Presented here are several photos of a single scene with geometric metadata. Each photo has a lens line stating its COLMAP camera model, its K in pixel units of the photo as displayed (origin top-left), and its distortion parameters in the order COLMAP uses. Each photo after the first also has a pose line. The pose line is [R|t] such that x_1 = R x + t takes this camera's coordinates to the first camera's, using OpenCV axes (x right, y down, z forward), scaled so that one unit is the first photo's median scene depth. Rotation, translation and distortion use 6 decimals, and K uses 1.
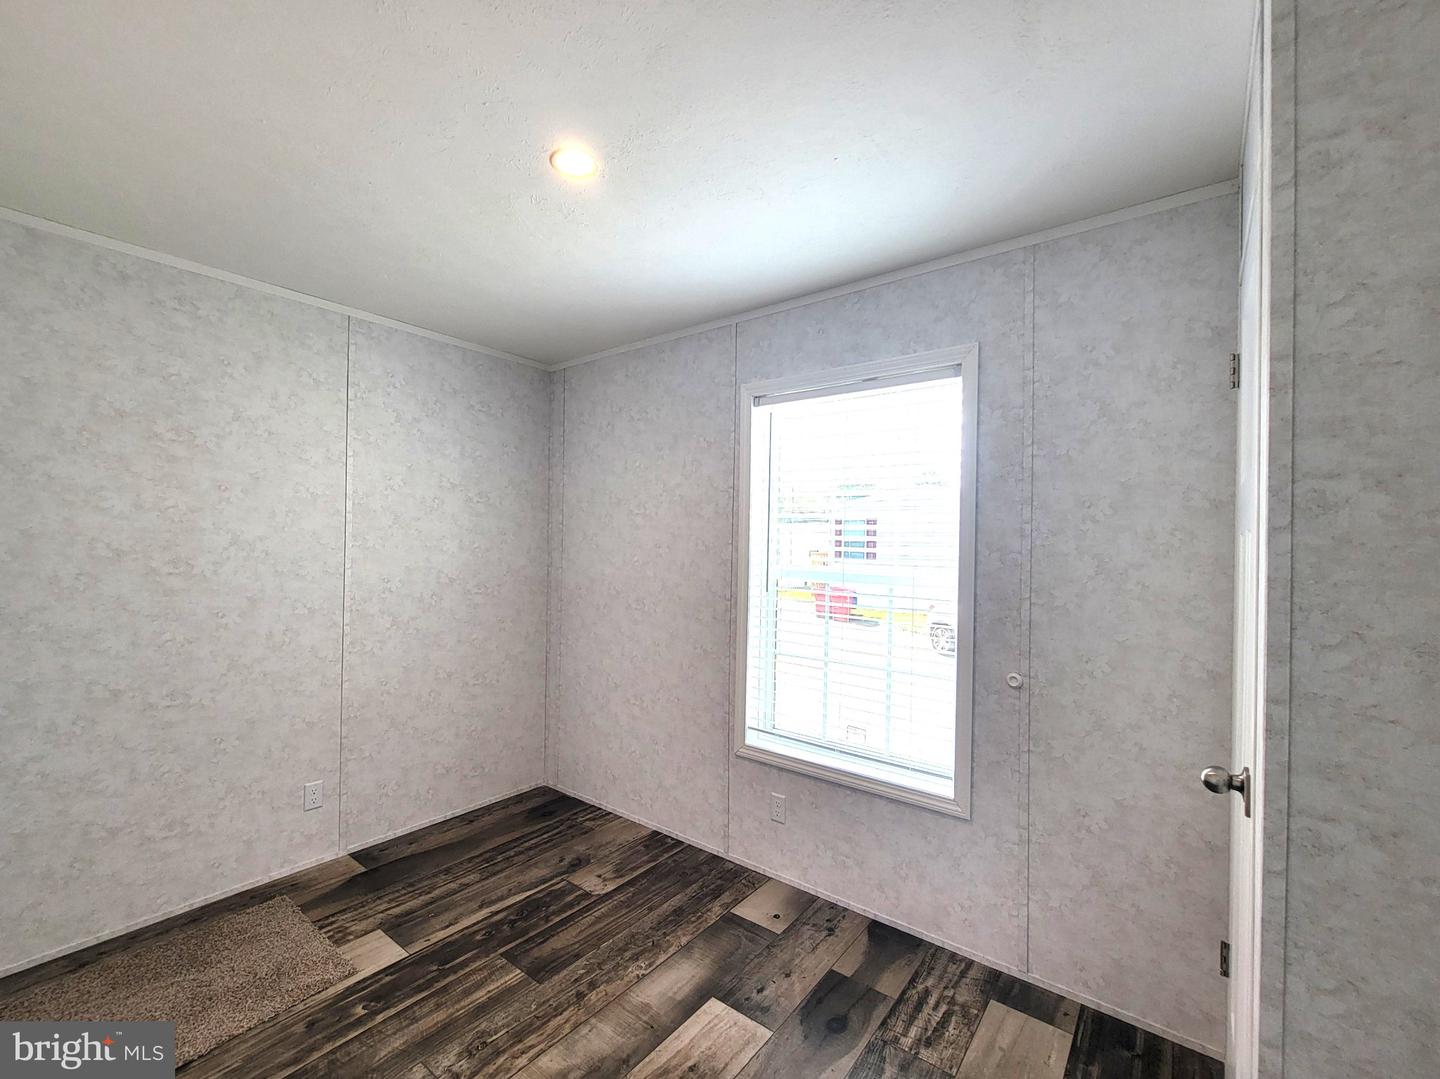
lens RADIAL K [[622.0, 0, 720.0], [0, 622.0, 539.5], [0, 0, 1]] dist [-0.003809, 0.004535]
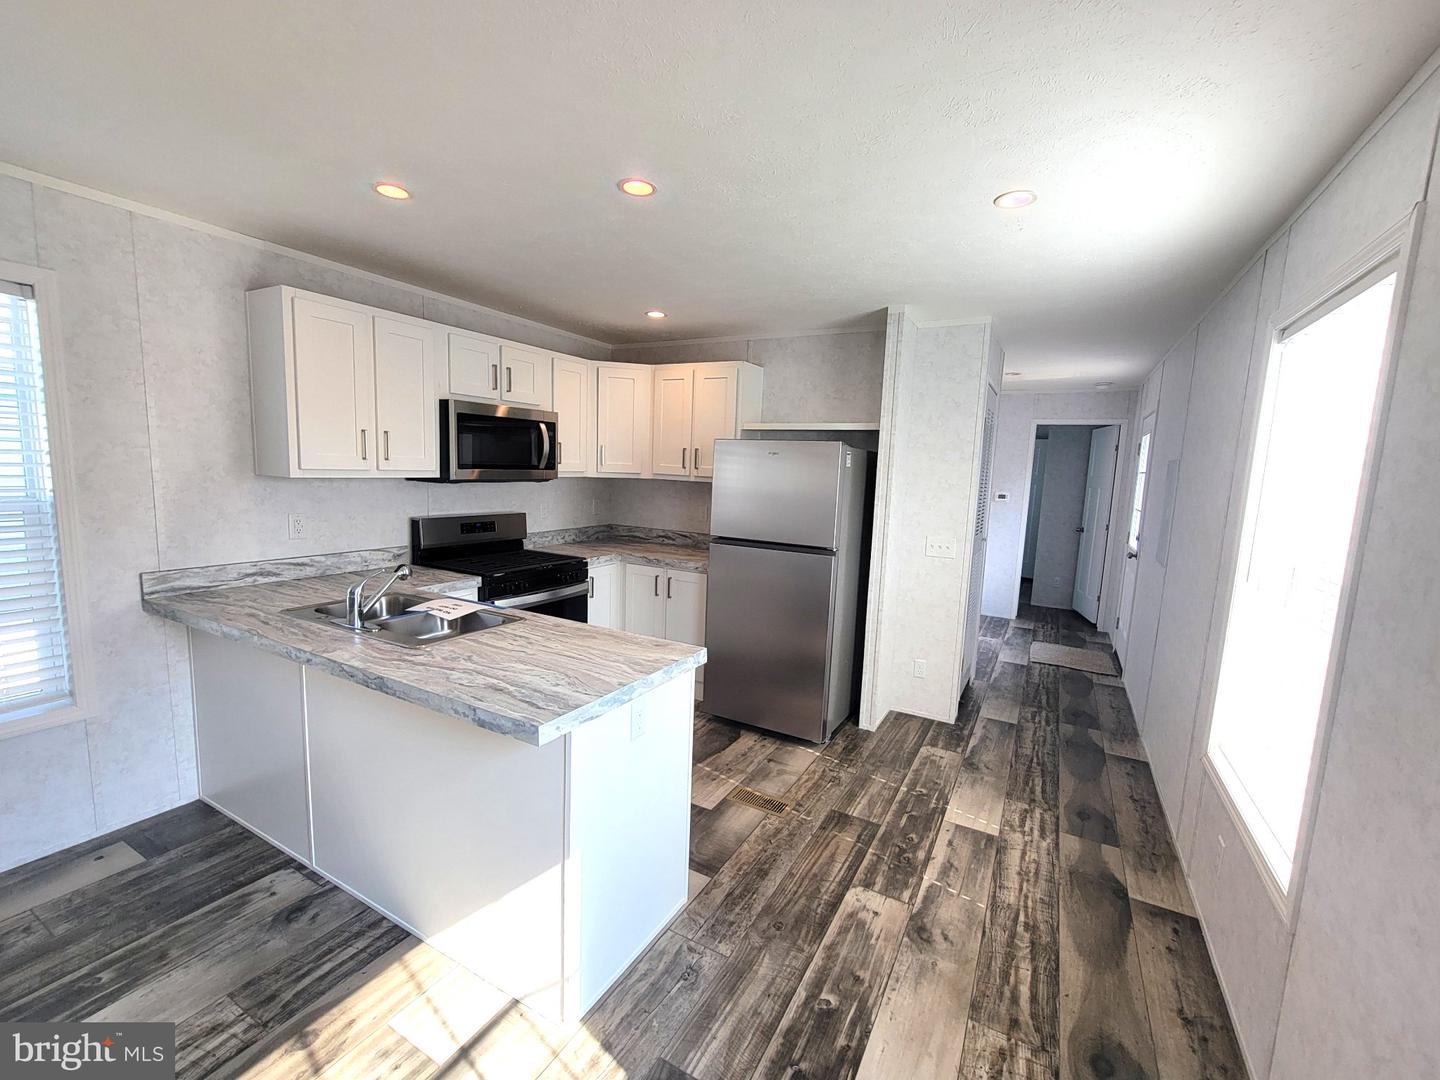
lens RADIAL K [[622.0, 0, 720.0], [0, 622.0, 540.0], [0, 0, 1]] dist [-0.003809, 0.004535]
pose [[-0.986242, -0.040291, -0.160323, 0.177125], [-0.058560, 0.992104, 0.110911, -0.032648], [0.154589, 0.118773, -0.980814, 1.876581]]
